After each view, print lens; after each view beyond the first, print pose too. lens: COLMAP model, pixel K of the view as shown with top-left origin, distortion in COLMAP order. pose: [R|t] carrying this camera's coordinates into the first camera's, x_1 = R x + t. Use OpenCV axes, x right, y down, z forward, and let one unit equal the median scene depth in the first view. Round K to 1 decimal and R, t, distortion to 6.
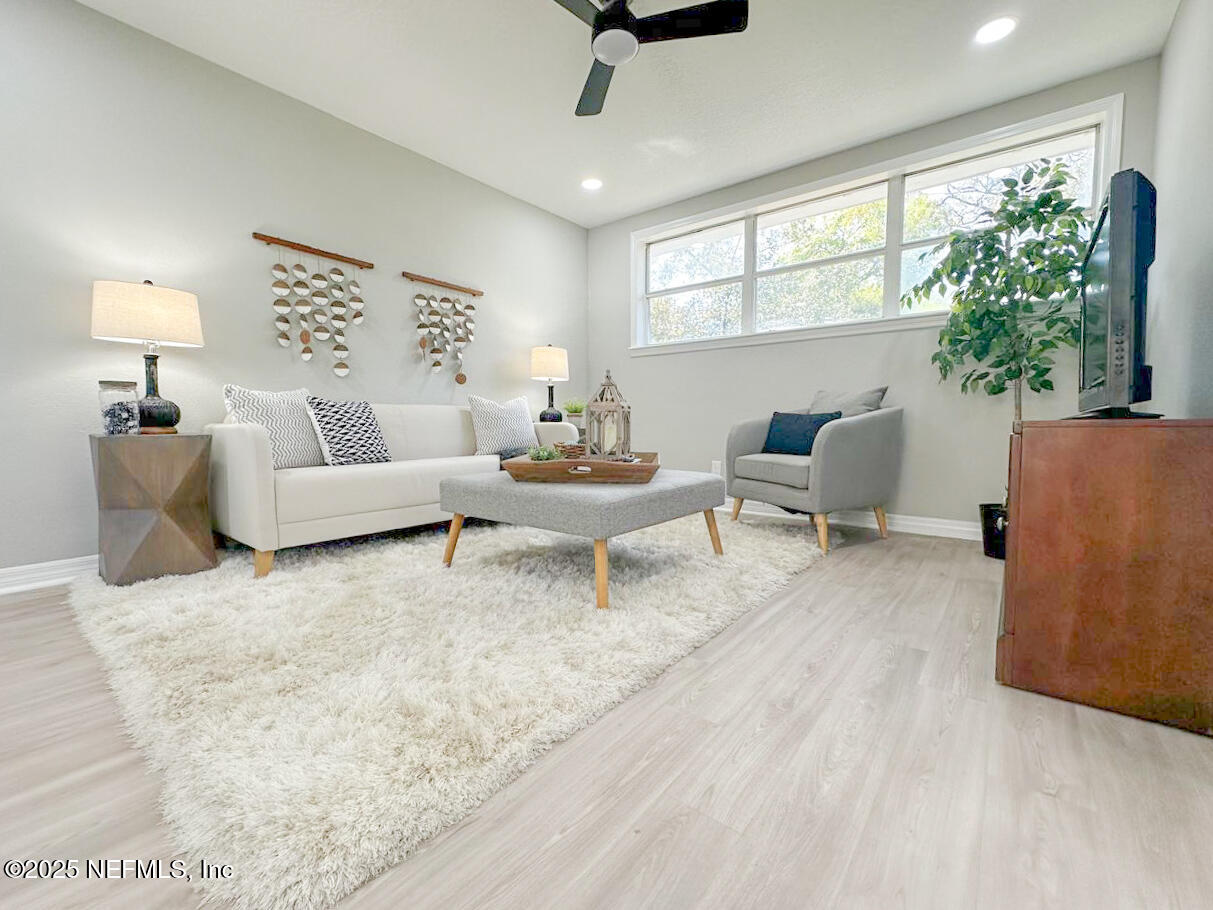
lens RADIAL K [[501.4, 0, 606.0], [0, 501.4, 456.6], [0, 0, 1]] dist [-0.001137, -0.000387]
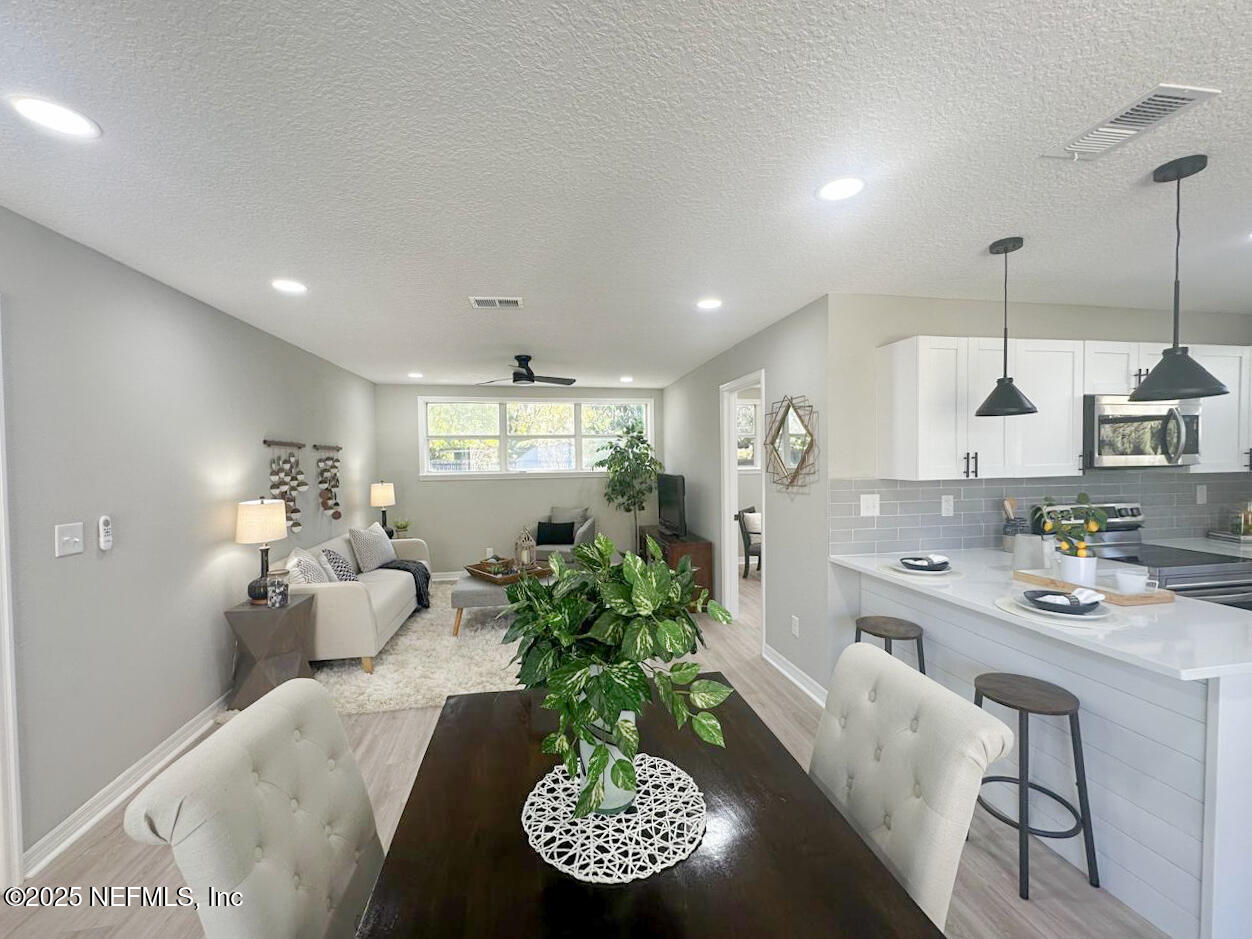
lens RADIAL K [[508.5, 0, 625.9], [0, 508.5, 469.2], [0, 0, 1]] dist [0.000294, 0.000250]
pose [[0.649909, -0.024517, 0.759617, -1.093765], [0.062090, 0.997851, -0.020917, -0.272391], [-0.757472, 0.060759, 0.650034, -0.616540]]
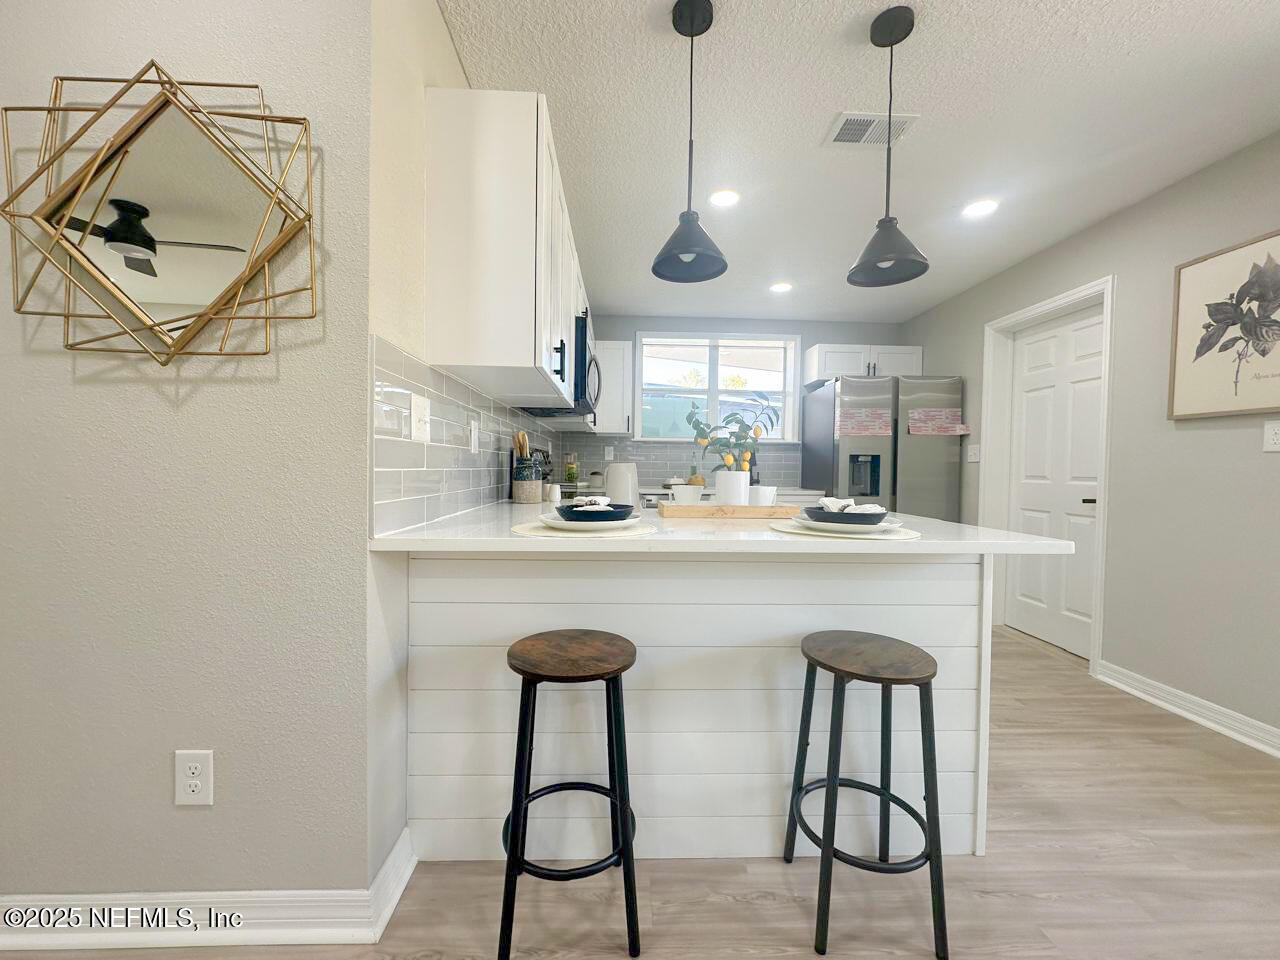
lens RADIAL K [[509.7, 0, 639.6], [0, 509.7, 482.1], [0, 0, 1]] dist [-0.001133, 0.000092]
pose [[-0.654475, -0.029242, 0.755518, -0.423215], [0.038629, 0.996654, 0.072038, -0.144729], [-0.755097, 0.076332, -0.651155, -0.105849]]
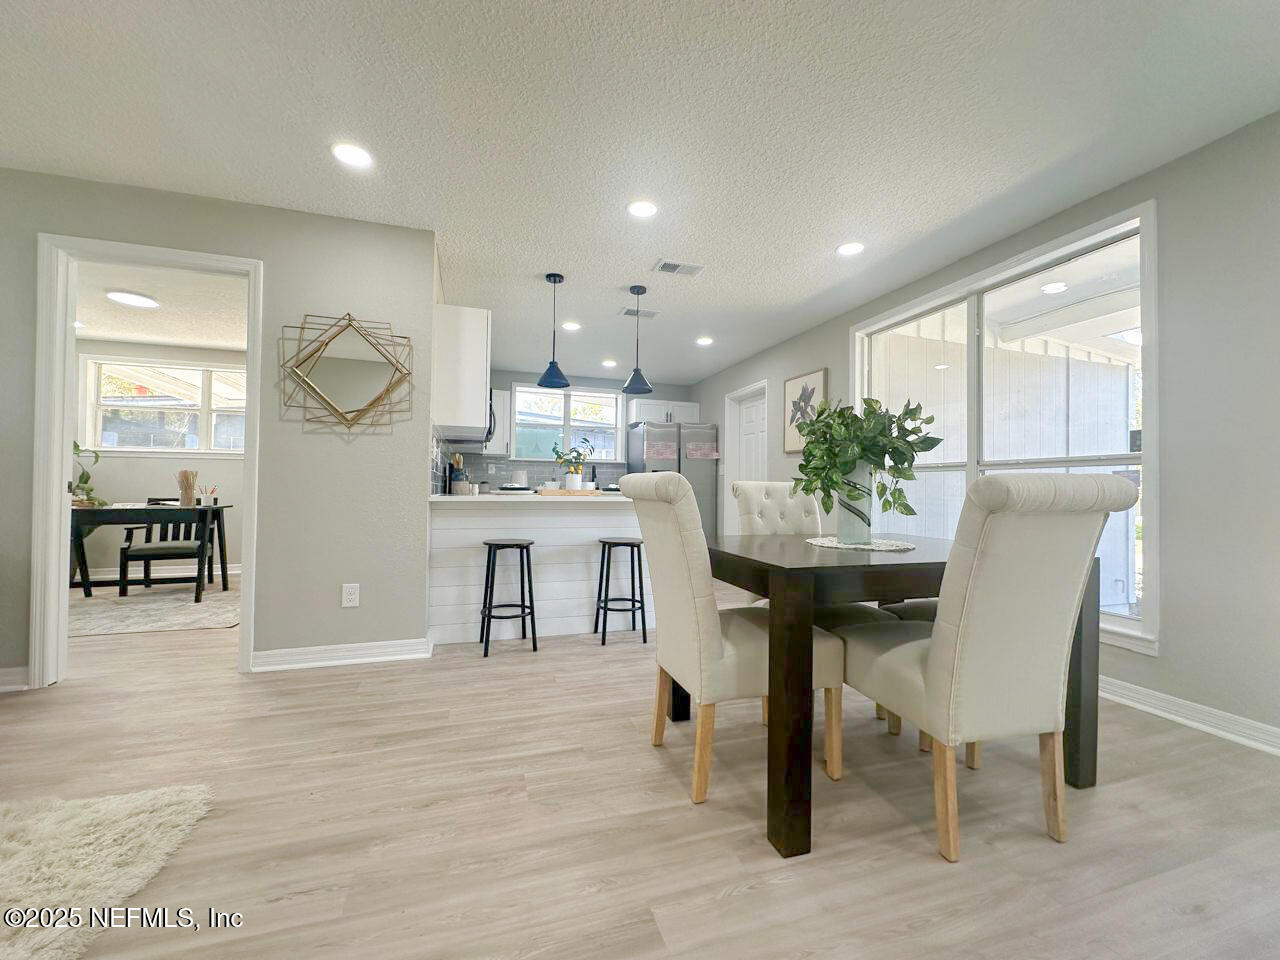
lens RADIAL K [[509.7, 0, 640.6], [0, 509.7, 480.8], [0, 0, 1]] dist [-0.001133, 0.000092]
pose [[-0.838203, 0.002016, 0.545354, -0.934059], [0.027784, 0.998852, 0.039011, -0.139639], [-0.544650, 0.047851, -0.837297, 0.462390]]
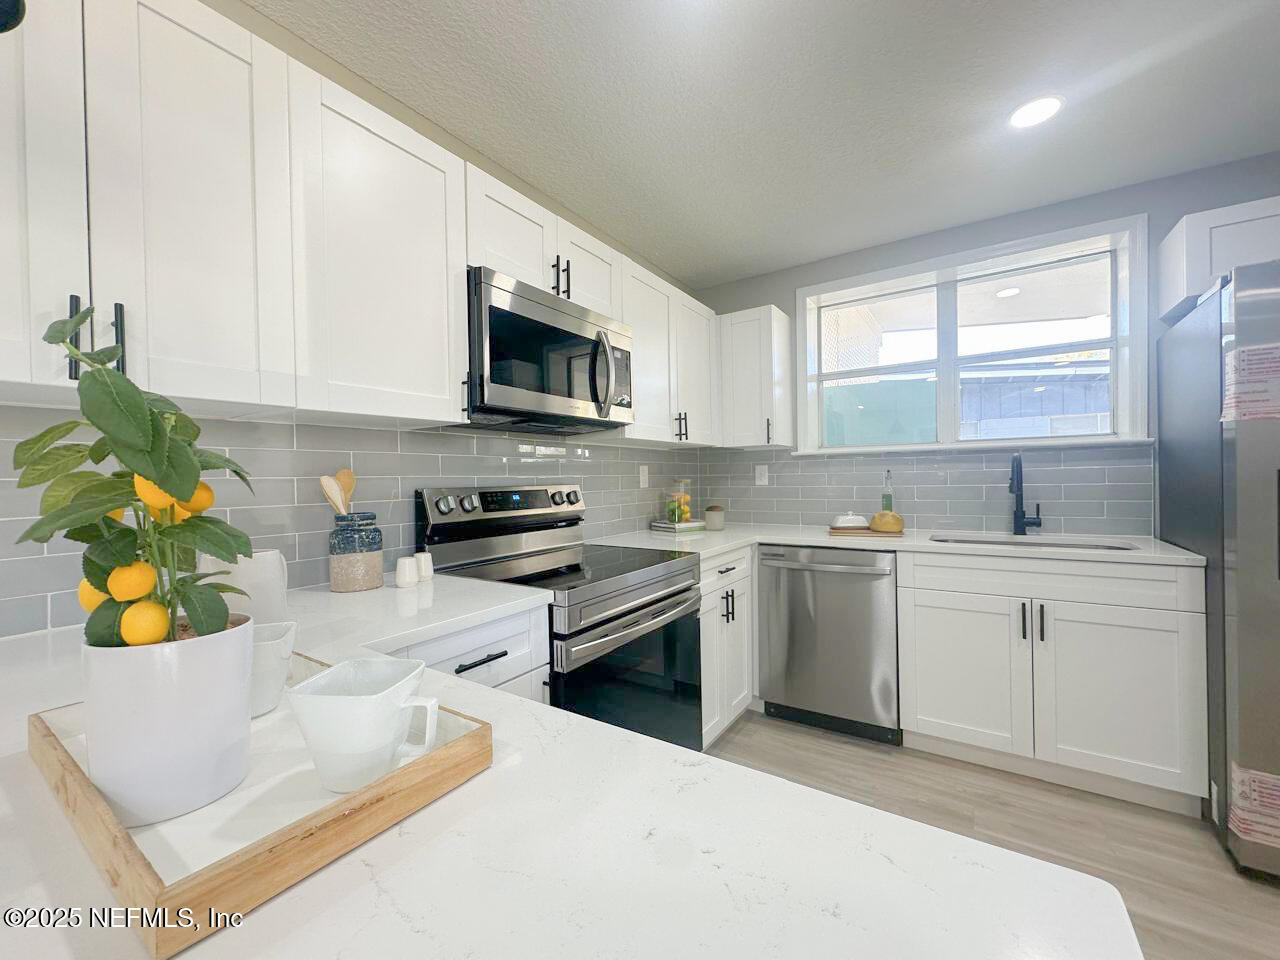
lens RADIAL K [[509.7, 0, 639.8], [0, 509.7, 480.5], [0, 0, 1]] dist [-0.001133, 0.000092]
pose [[-0.091751, -0.003077, 0.995777, -0.196689], [0.084732, 0.996344, 0.010886, -0.146225], [-0.992171, 0.085373, -0.091154, -0.778302]]
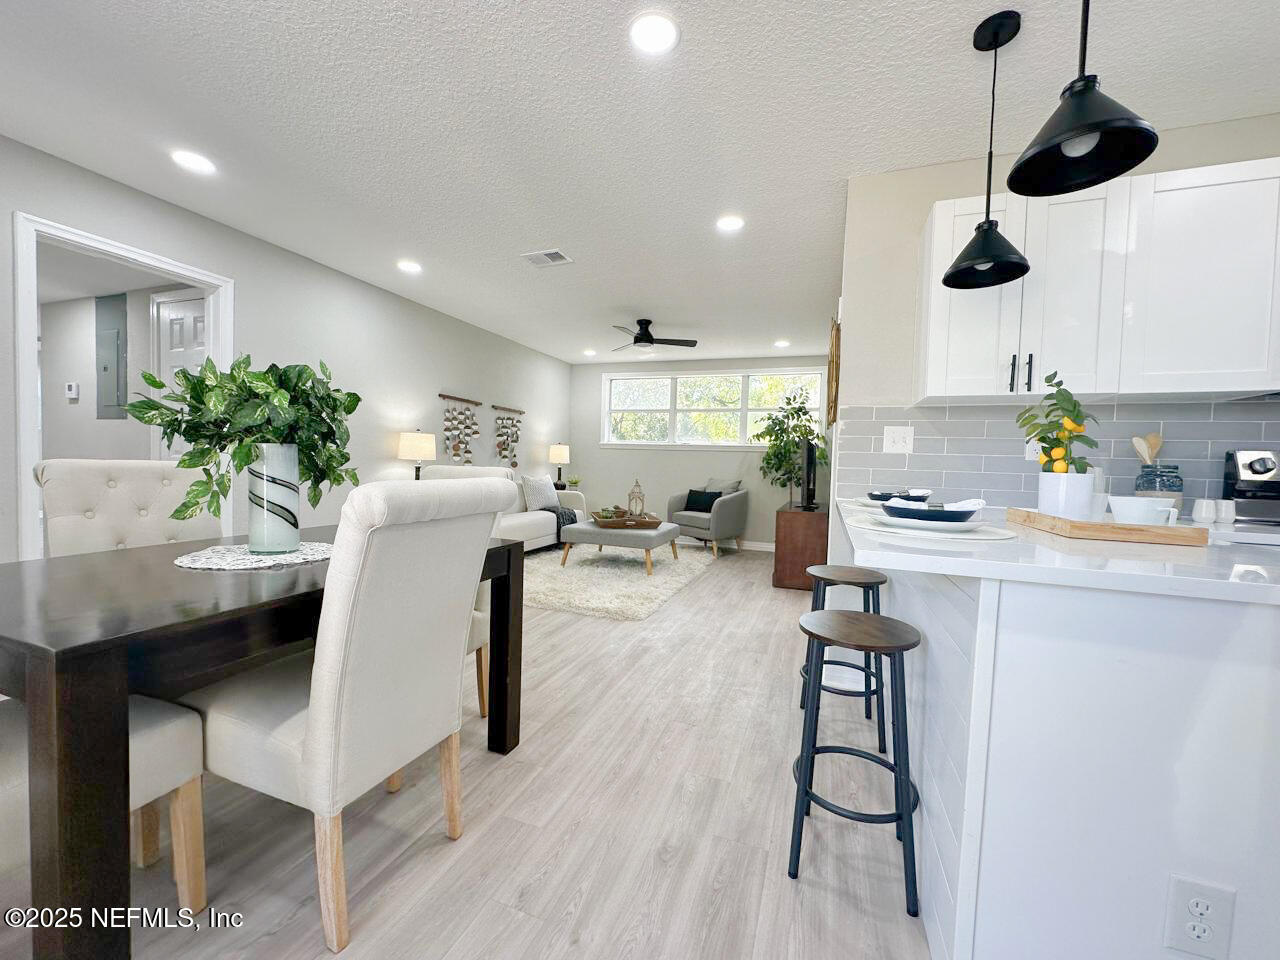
lens RADIAL K [[509.7, 0, 639.0], [0, 509.7, 481.2], [0, 0, 1]] dist [-0.001133, 0.000092]
pose [[0.946779, 0.018827, 0.321332, -0.593445], [-0.010545, 0.999566, -0.027497, -0.079375], [-0.321711, 0.022645, 0.946567, -0.985334]]
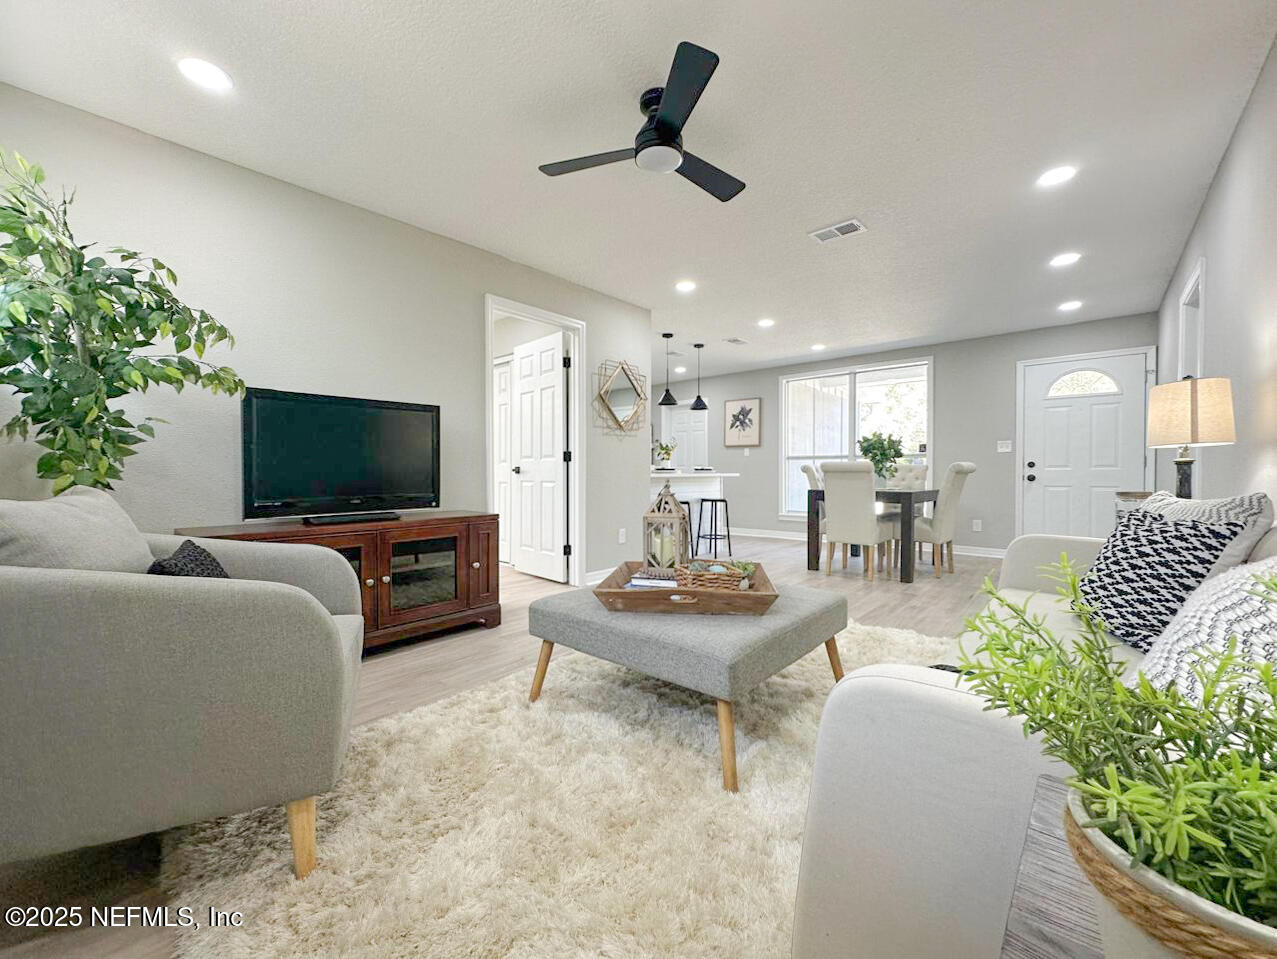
lens RADIAL K [[508.5, 0, 635.1], [0, 508.5, 478.5], [0, 0, 1]] dist [-0.001133, 0.000092]
pose [[-0.998536, 0.002057, 0.054048, 0.009605], [0.006229, 0.997002, 0.077121, -0.199848], [-0.053727, 0.077344, -0.995556, 1.604331]]
